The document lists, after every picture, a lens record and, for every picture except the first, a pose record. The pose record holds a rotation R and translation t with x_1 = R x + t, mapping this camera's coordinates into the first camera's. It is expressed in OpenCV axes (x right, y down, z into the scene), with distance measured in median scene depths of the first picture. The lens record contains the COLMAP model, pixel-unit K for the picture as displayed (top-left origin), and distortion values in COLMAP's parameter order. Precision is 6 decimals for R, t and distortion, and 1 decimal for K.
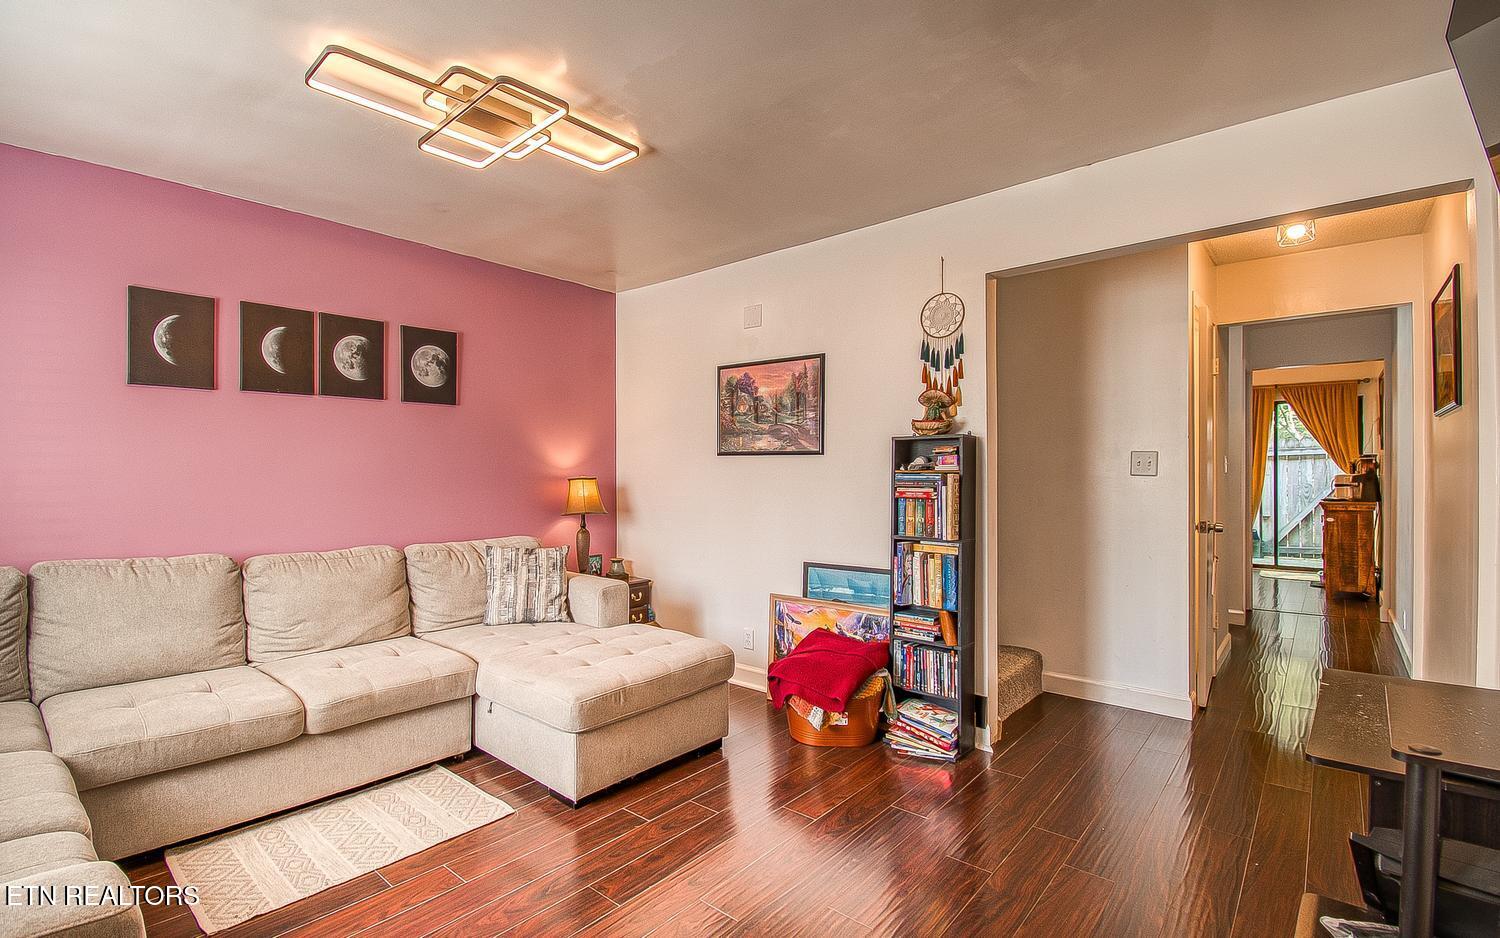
lens RADIAL K [[612.9, 0, 750.0], [0, 612.9, 469.0], [0, 0, 1]] dist [0.000048, -0.016415]
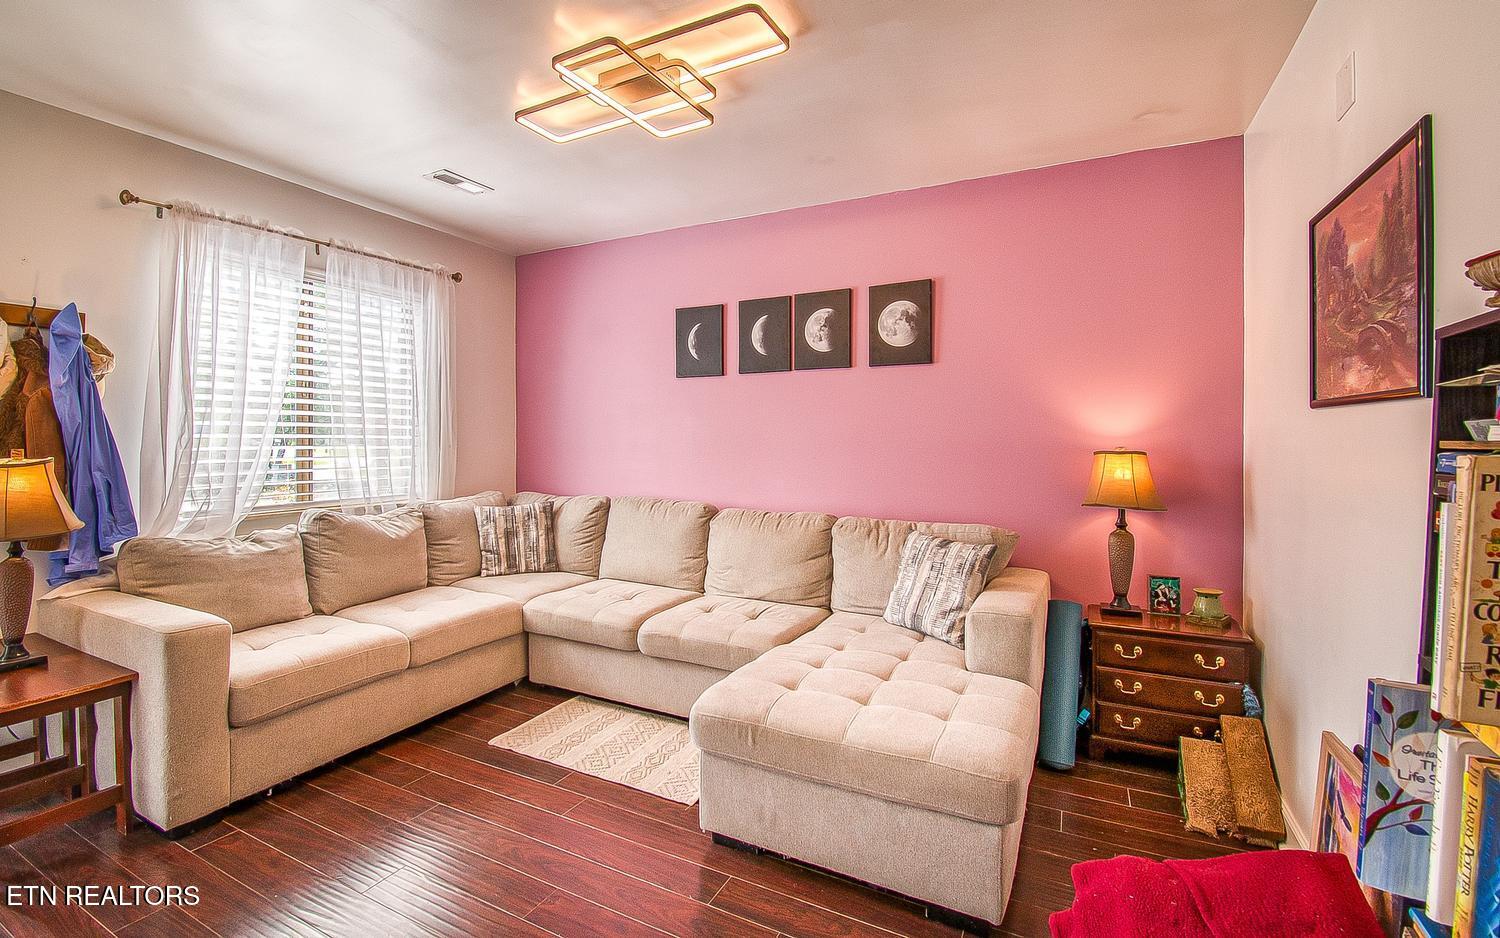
lens RADIAL K [[676.3, 0, 704.2], [0, 676.3, 442.0], [0, 0, 1]] dist [0.003477, -0.024563]
pose [[0.233300, 0.005462, -0.972390, 0.430621], [-0.001139, 0.999985, 0.005343, 0.001924], [0.972404, -0.000139, 0.233303, 0.544390]]
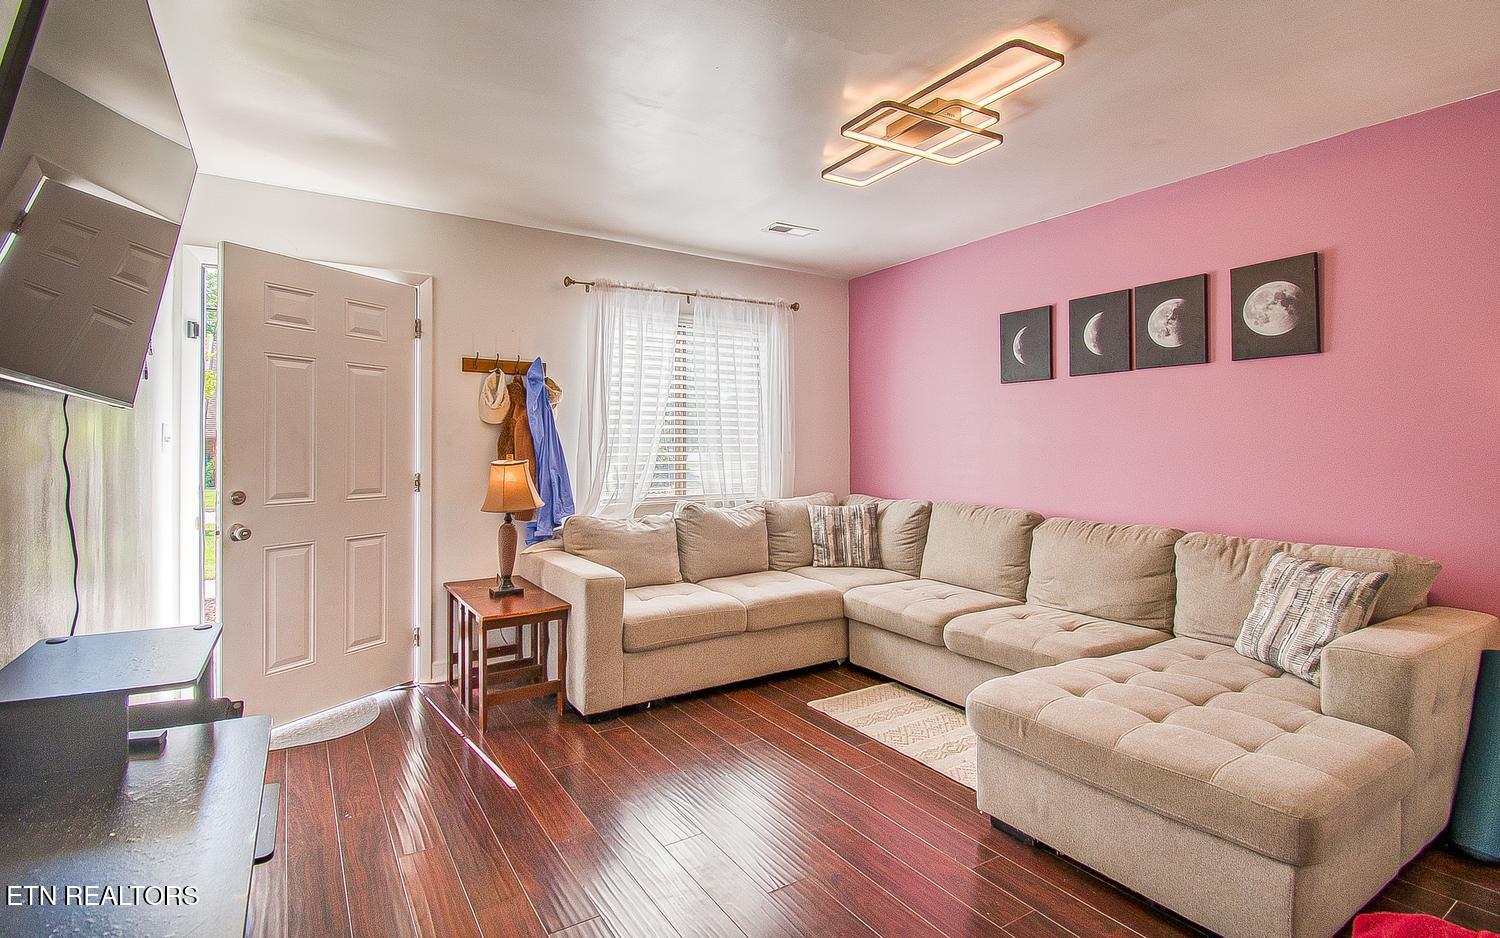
lens RADIAL K [[676.3, 0, 704.2], [0, 676.3, 442.0], [0, 0, 1]] dist [0.003477, -0.024563]
pose [[-0.292210, -0.004061, -0.956345, 0.549934], [0.004088, 0.999977, -0.005495, 0.001179], [0.956345, -0.005515, -0.292187, 0.628310]]
